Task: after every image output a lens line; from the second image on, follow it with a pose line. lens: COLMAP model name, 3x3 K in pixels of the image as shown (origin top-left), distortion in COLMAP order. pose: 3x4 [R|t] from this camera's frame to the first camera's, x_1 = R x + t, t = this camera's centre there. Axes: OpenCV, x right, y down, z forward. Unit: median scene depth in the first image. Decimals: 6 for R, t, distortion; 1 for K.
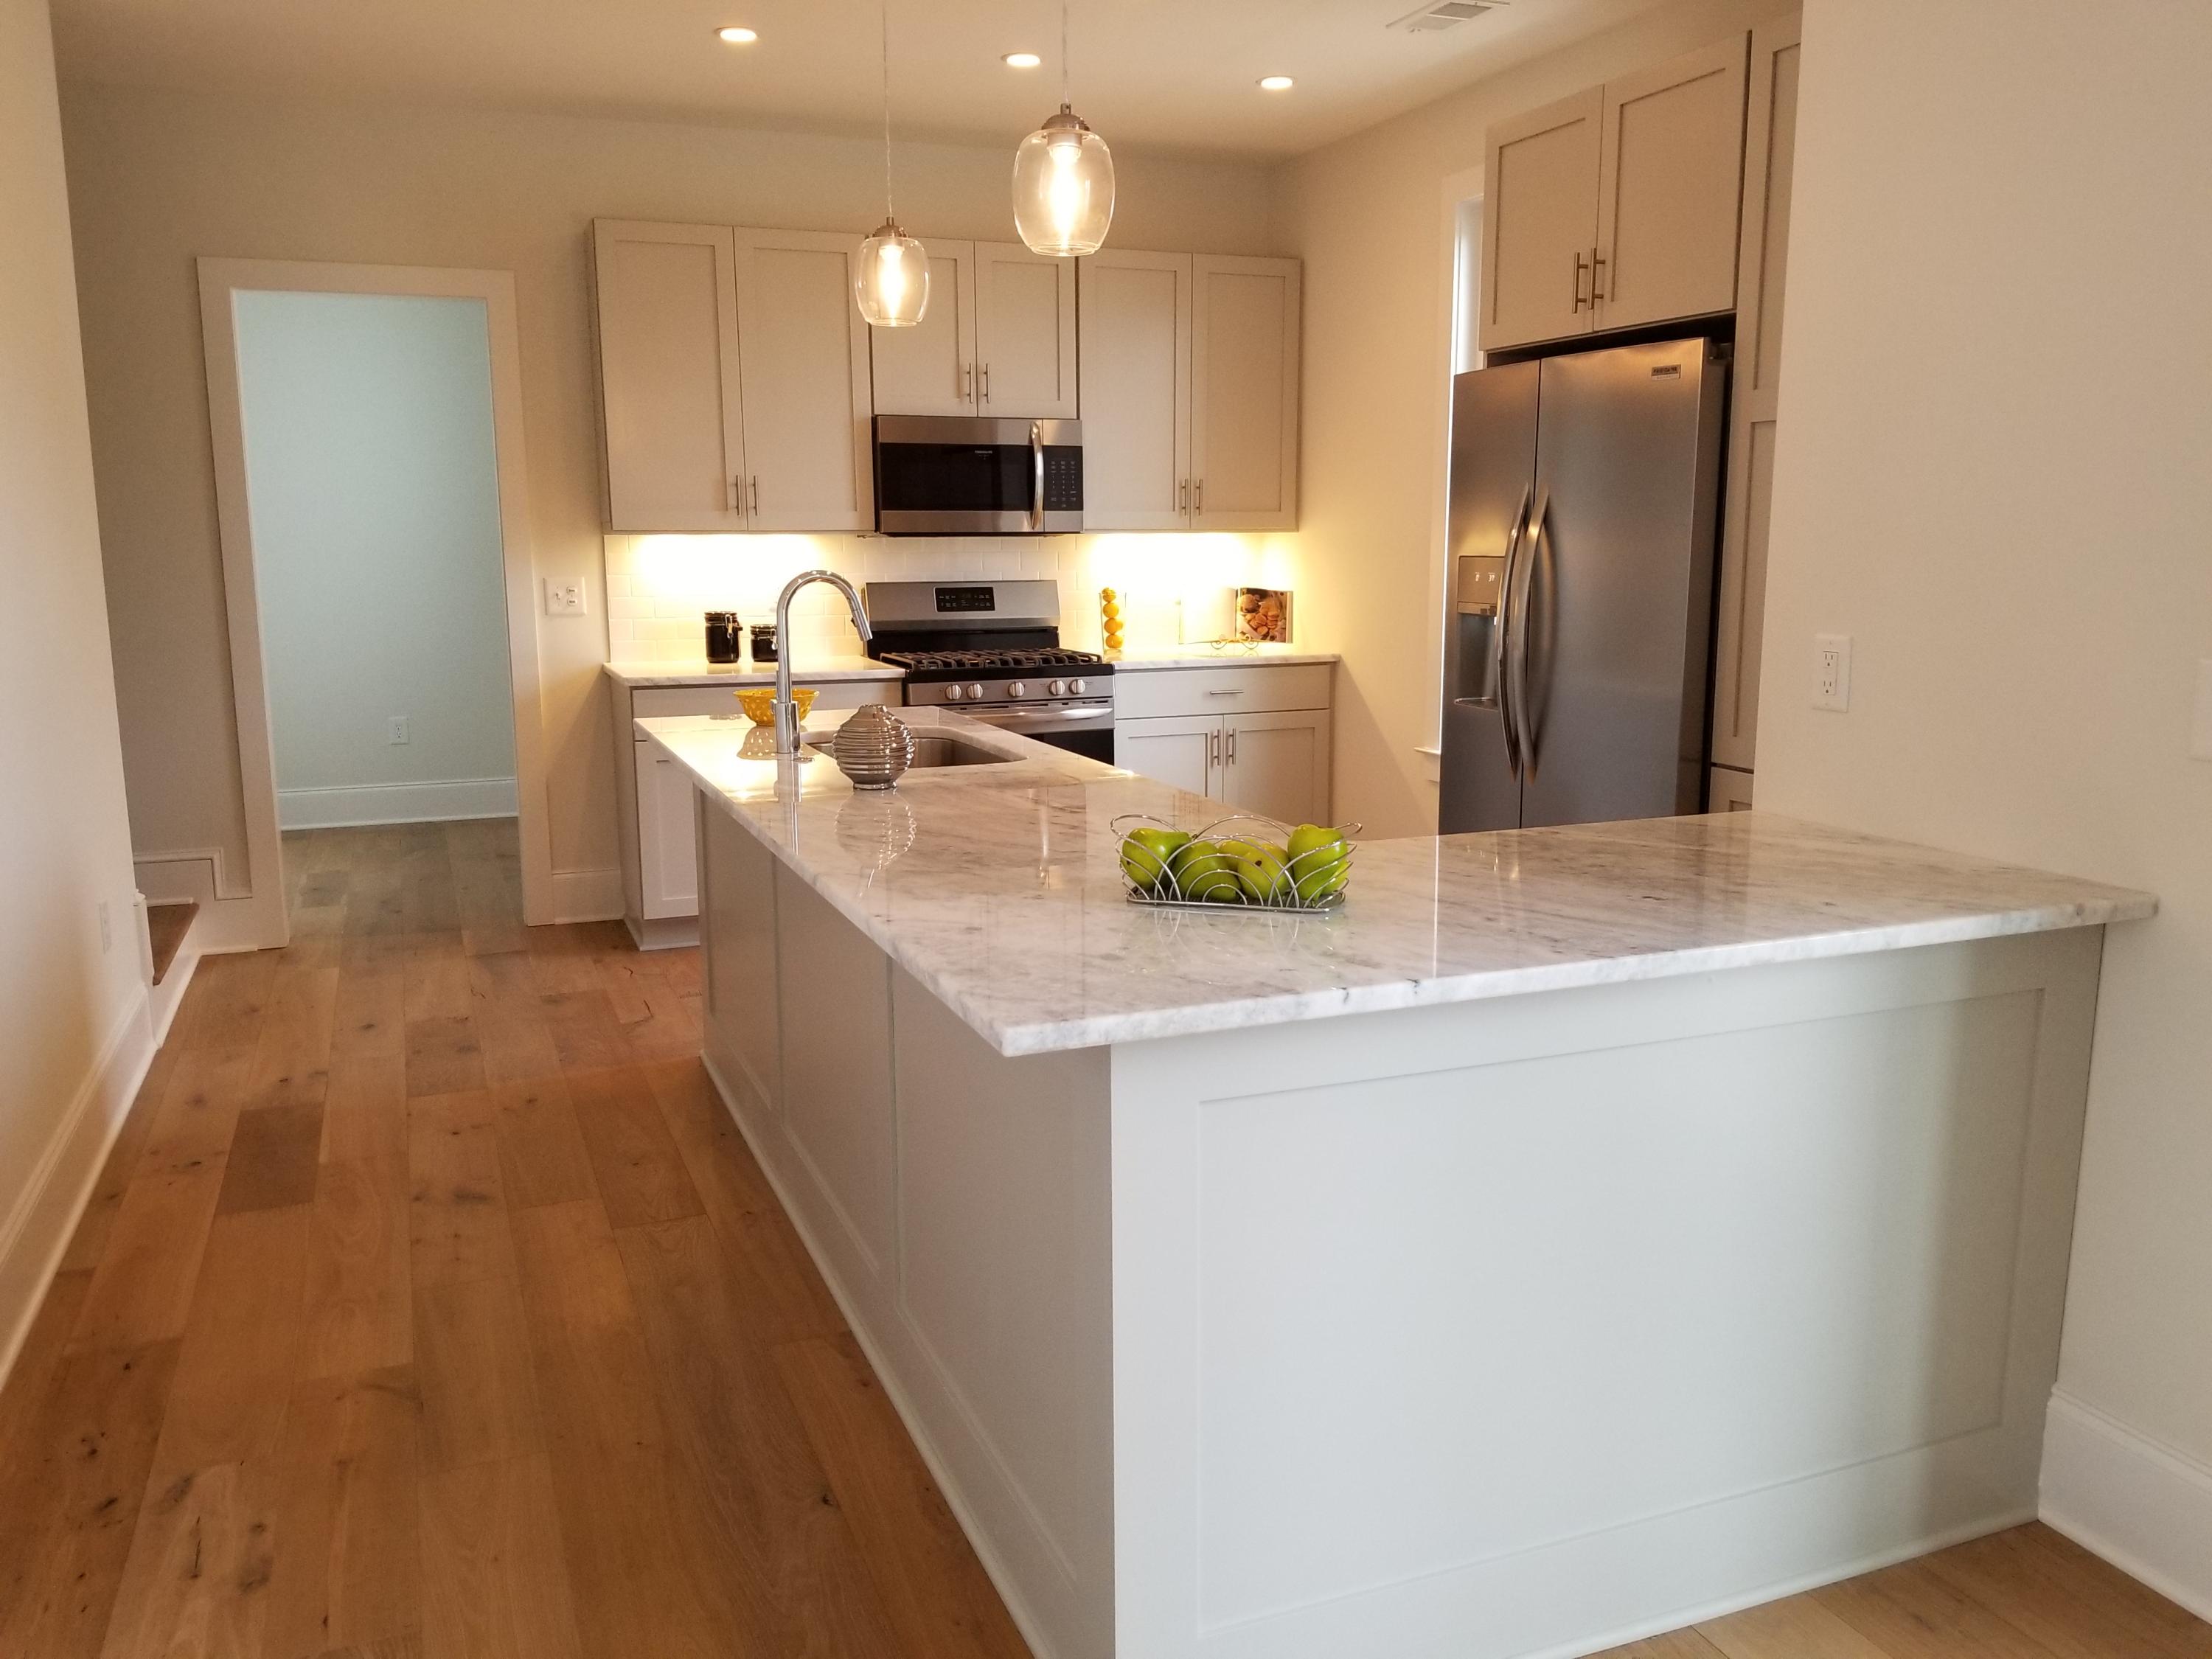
lens RADIAL K [[1685.8, 0, 1094.8], [0, 1685.8, 840.5], [0, 0, 1]] dist [0.037090, -0.018235]
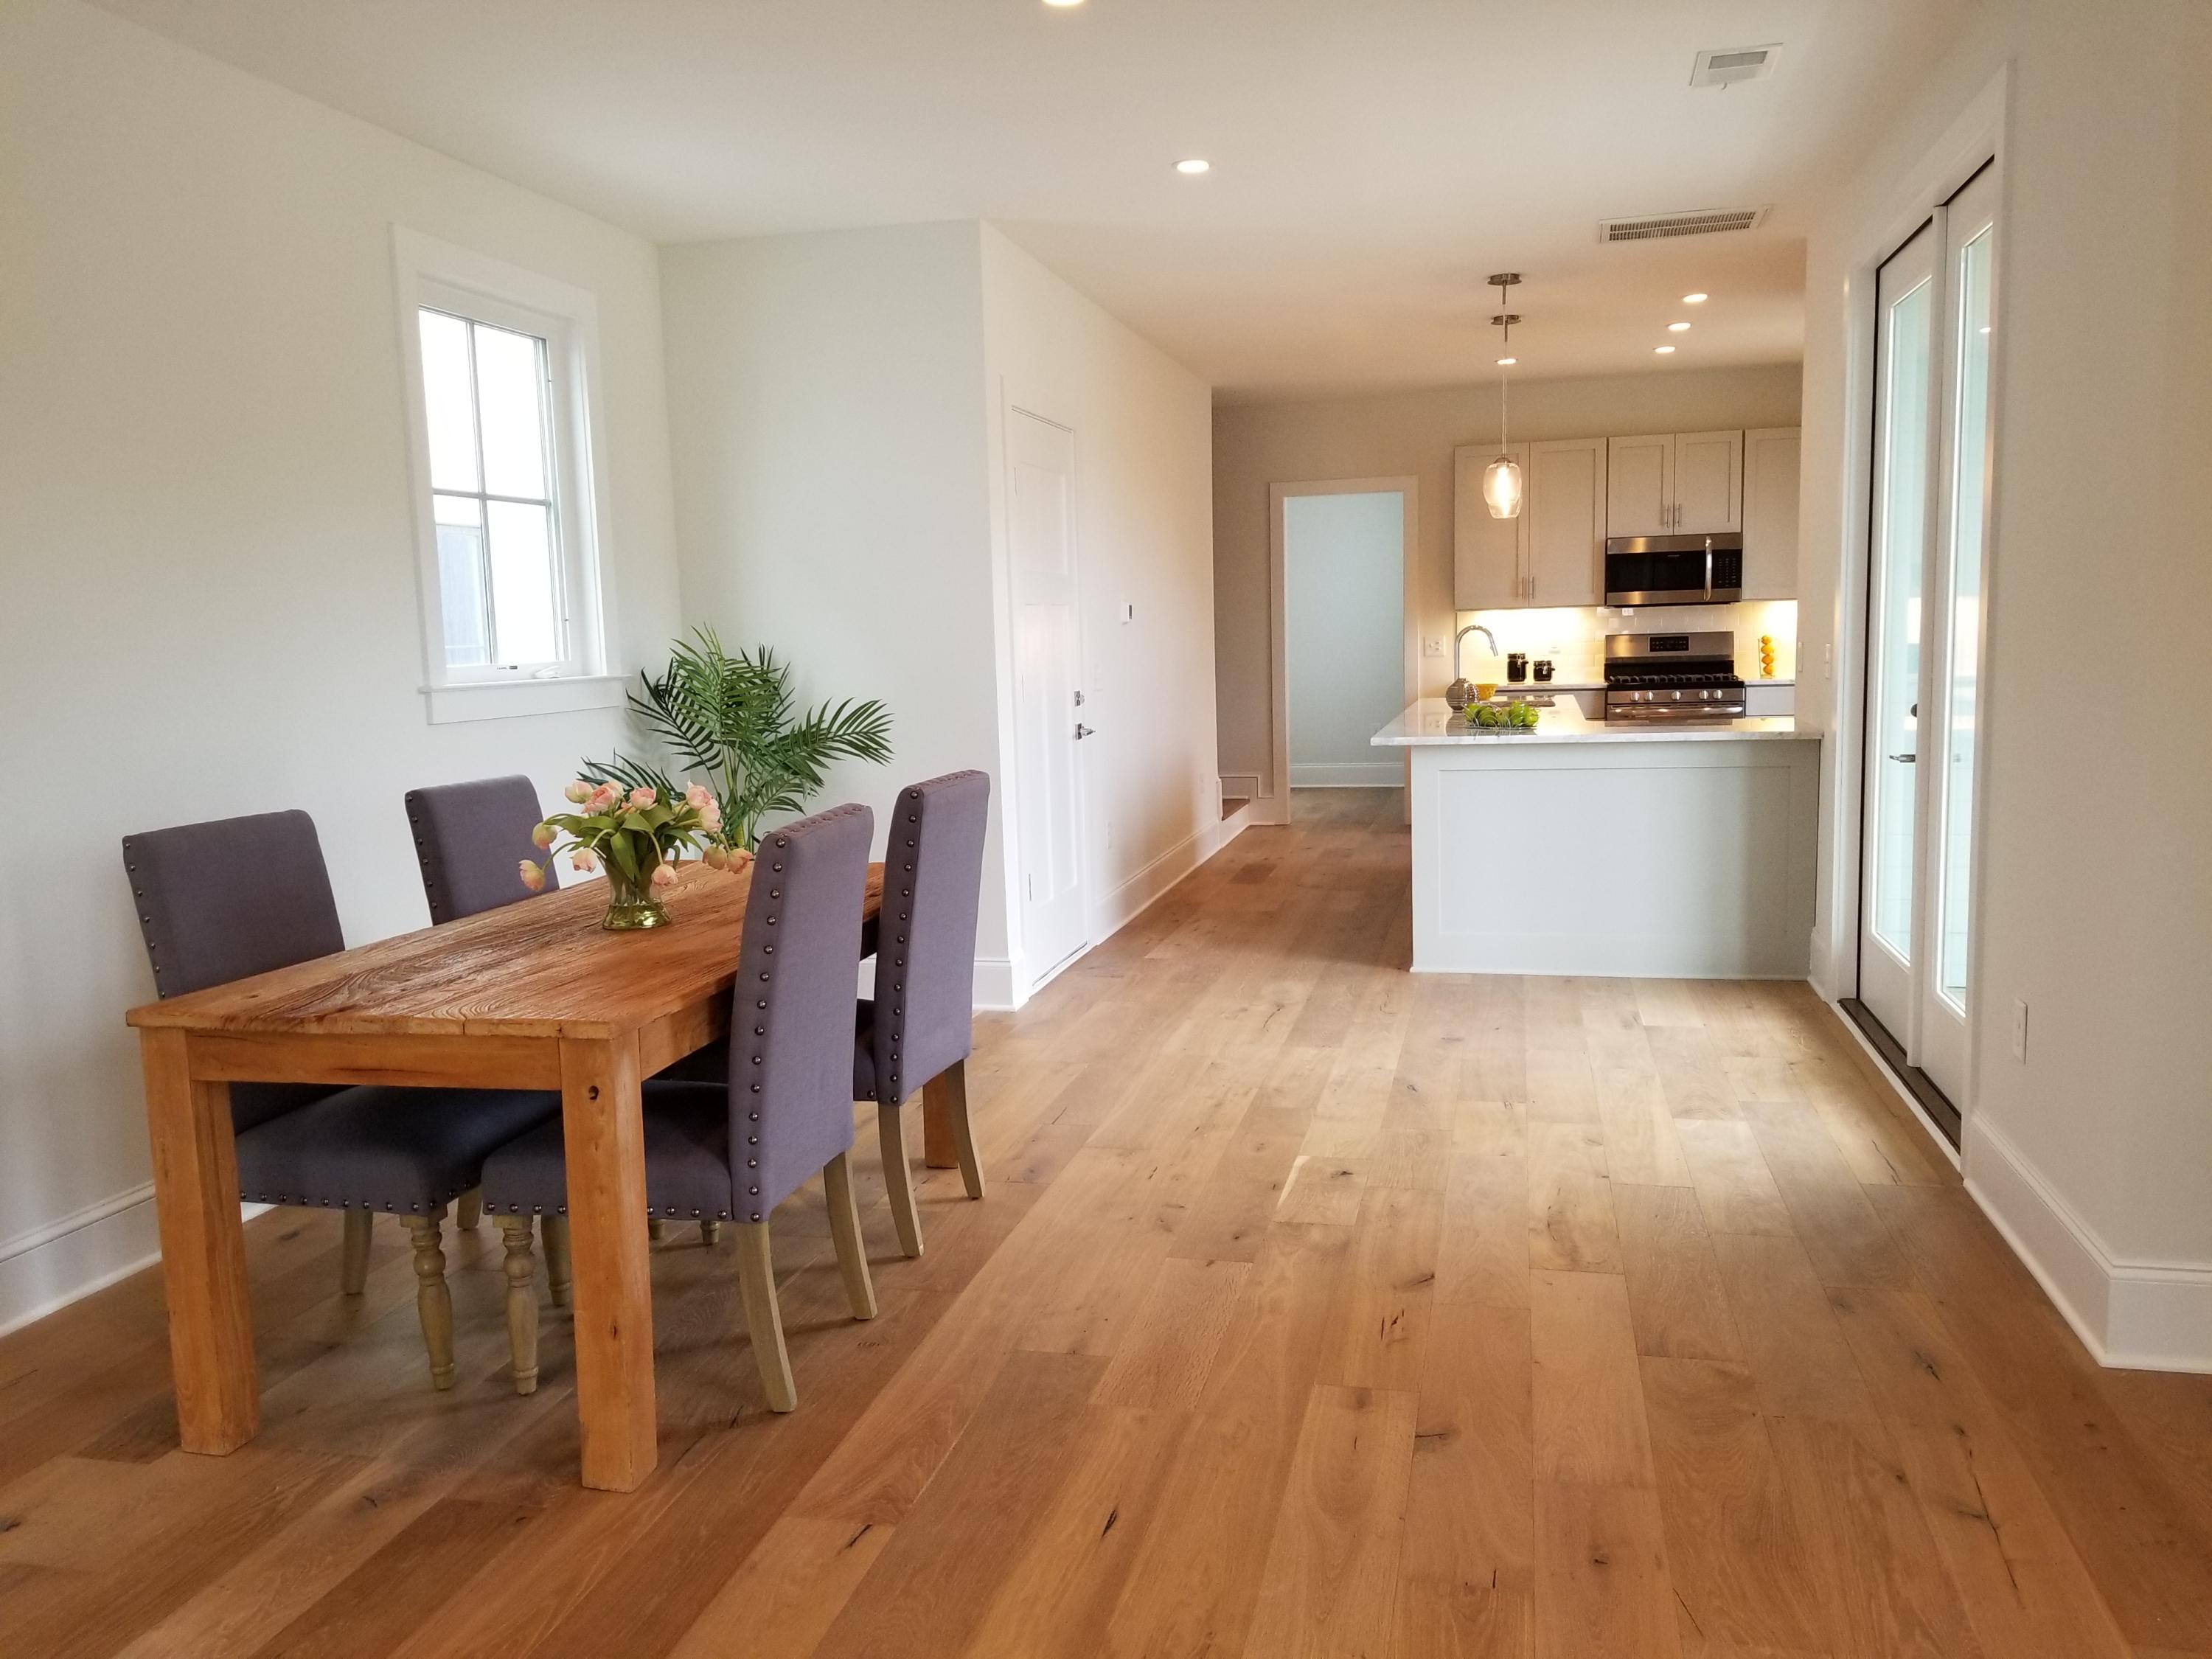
lens RADIAL K [[1685.8, 0, 1101.7], [0, 1685.8, 827.1], [0, 0, 1]] dist [0.037090, -0.018235]
pose [[0.822505, 0.046816, -0.566827, 0.430206], [-0.075733, 0.996747, -0.027570, 0.126770], [0.563693, 0.065604, 0.823375, -0.682219]]
